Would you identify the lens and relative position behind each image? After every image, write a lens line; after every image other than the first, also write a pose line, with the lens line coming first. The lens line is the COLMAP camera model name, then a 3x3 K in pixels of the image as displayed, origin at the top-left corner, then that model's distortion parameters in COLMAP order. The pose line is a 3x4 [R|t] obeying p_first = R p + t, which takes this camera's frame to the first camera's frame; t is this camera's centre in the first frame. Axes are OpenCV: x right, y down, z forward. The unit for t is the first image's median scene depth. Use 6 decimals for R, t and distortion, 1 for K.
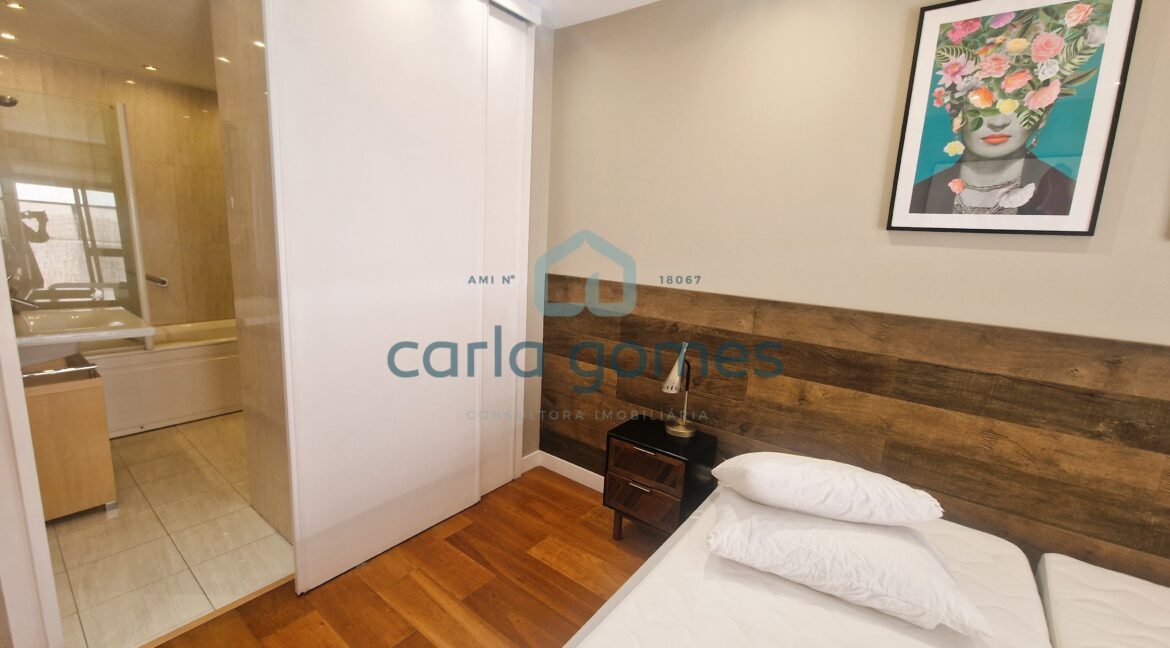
lens RADIAL K [[479.5, 0, 580.7], [0, 479.5, 319.1], [0, 0, 1]] dist [0.001347, -0.004401]
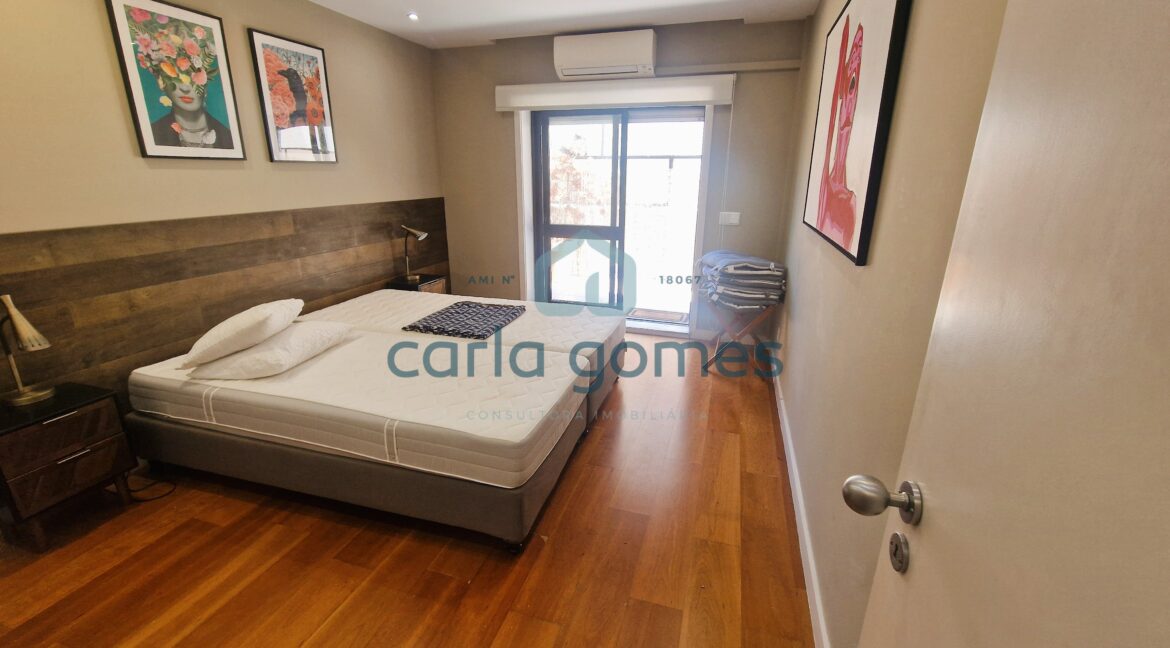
lens RADIAL K [[479.5, 0, 580.7], [0, 479.5, 319.1], [0, 0, 1]] dist [0.001347, -0.004401]
pose [[-0.351378, -0.317770, 0.880656, -1.228605], [0.139465, 0.912377, 0.384862, -0.131780], [-0.925788, 0.258053, -0.276271, 0.395793]]
